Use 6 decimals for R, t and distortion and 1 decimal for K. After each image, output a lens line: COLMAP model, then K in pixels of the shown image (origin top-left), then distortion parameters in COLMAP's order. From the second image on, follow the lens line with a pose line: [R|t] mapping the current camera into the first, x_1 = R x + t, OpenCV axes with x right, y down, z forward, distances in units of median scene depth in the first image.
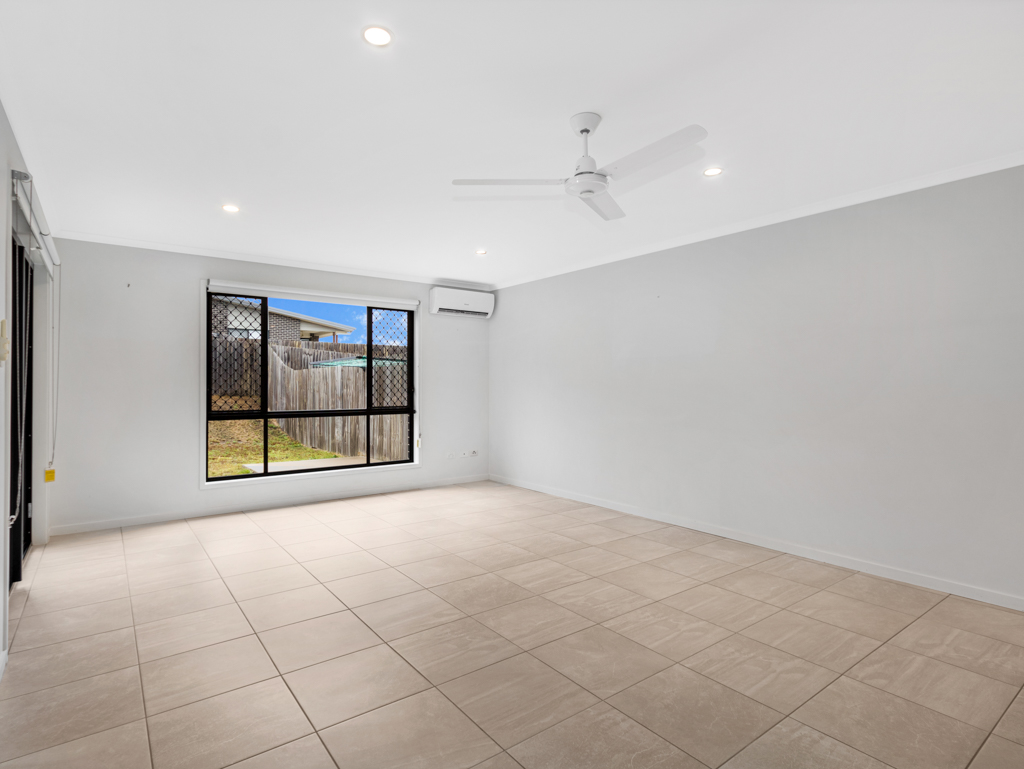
lens RADIAL K [[532.5, 0, 512.0], [0, 532.5, 384.5], [0, 0, 1]] dist [0.002910, 0.001050]
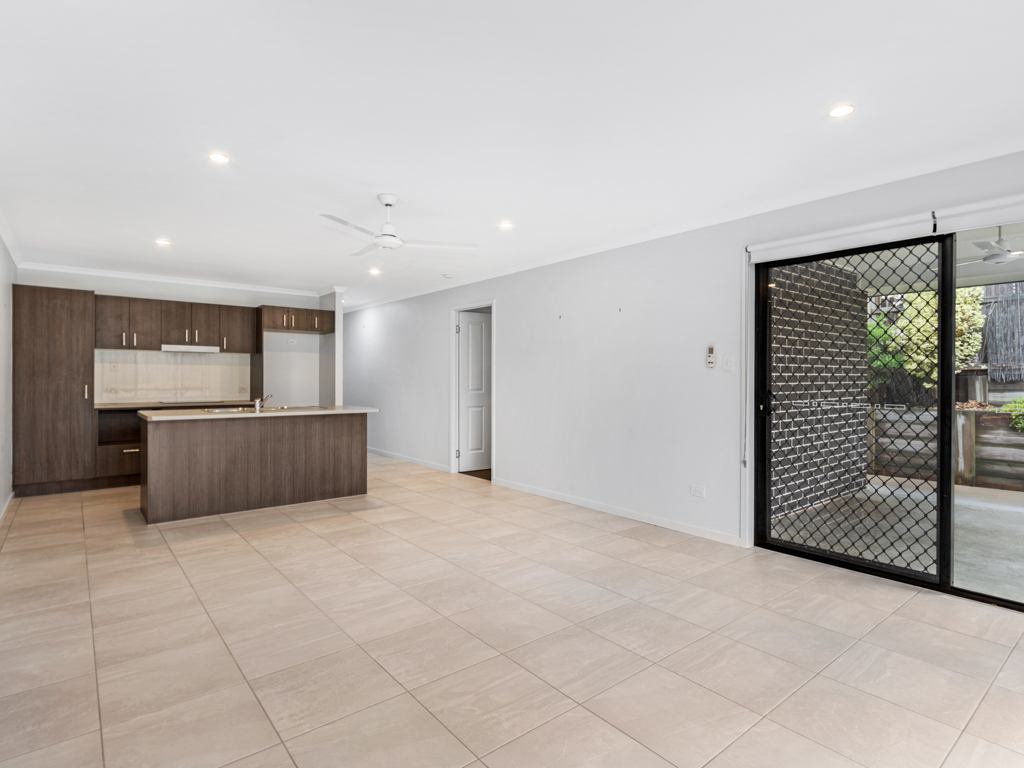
lens RADIAL K [[532.5, 0, 512.0], [0, 532.5, 384.0], [0, 0, 1]] dist [0.002910, 0.001050]
pose [[-0.999272, -0.003892, -0.037949, -0.134158], [-0.004164, 0.999966, 0.007089, 0.001037], [0.037920, 0.007241, -0.999255, 2.297965]]
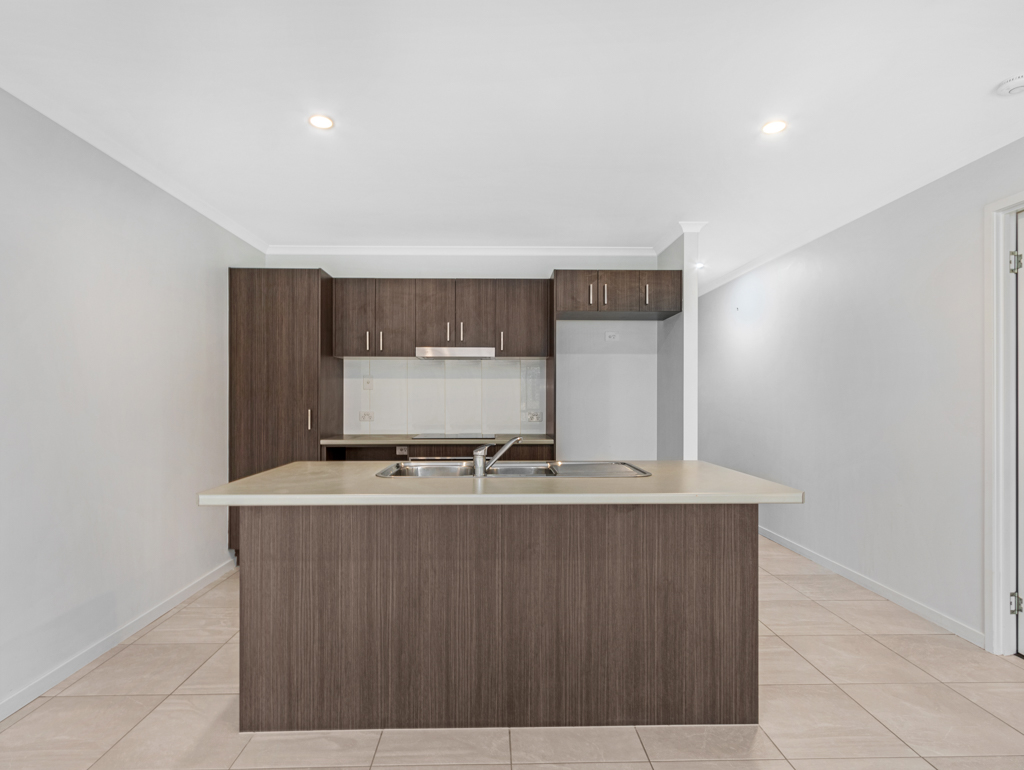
lens RADIAL K [[538.4, 0, 506.8], [0, 538.4, 400.6], [0, 0, 1]] dist [0.002628, 0.000344]
pose [[-0.810542, -0.003310, 0.585671, 0.200934], [-0.002312, 0.999994, 0.002452, -0.000673], [-0.585675, 0.000634, -0.810545, 0.996935]]
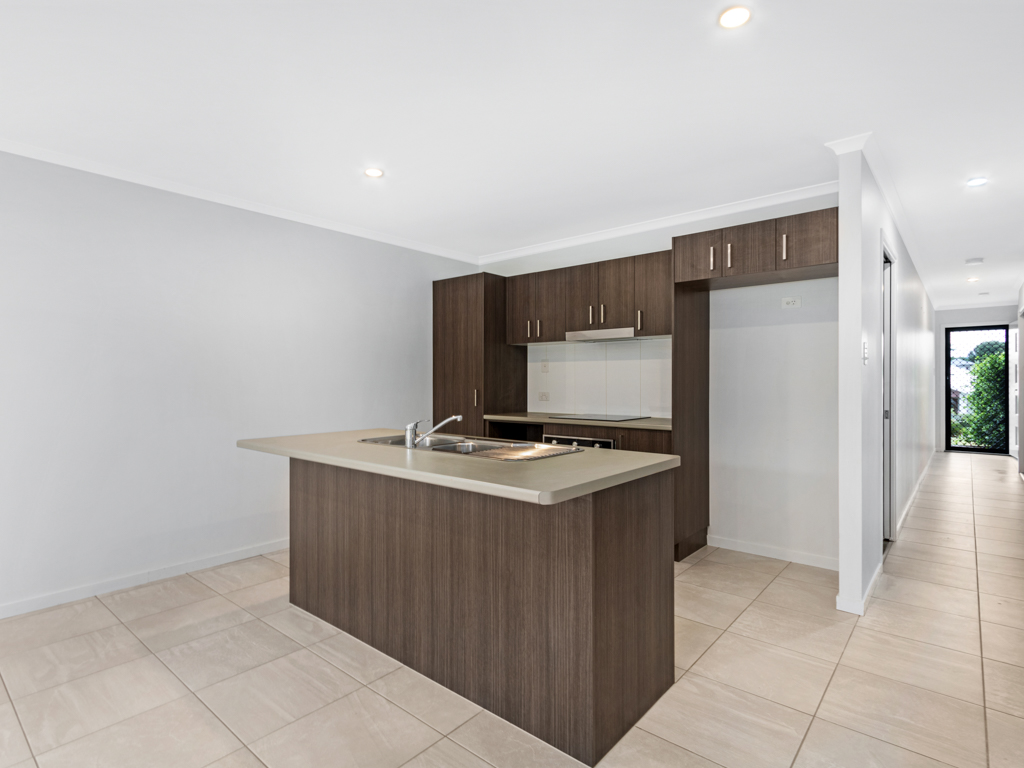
lens RADIAL K [[532.5, 0, 512.0], [0, 532.5, 384.0], [0, 0, 1]] dist [0.002910, 0.001050]
pose [[-0.213596, -0.007271, 0.976895, -0.232605], [-0.001934, 0.999973, 0.007020, -0.002553], [-0.976920, -0.000390, -0.213604, 0.406168]]
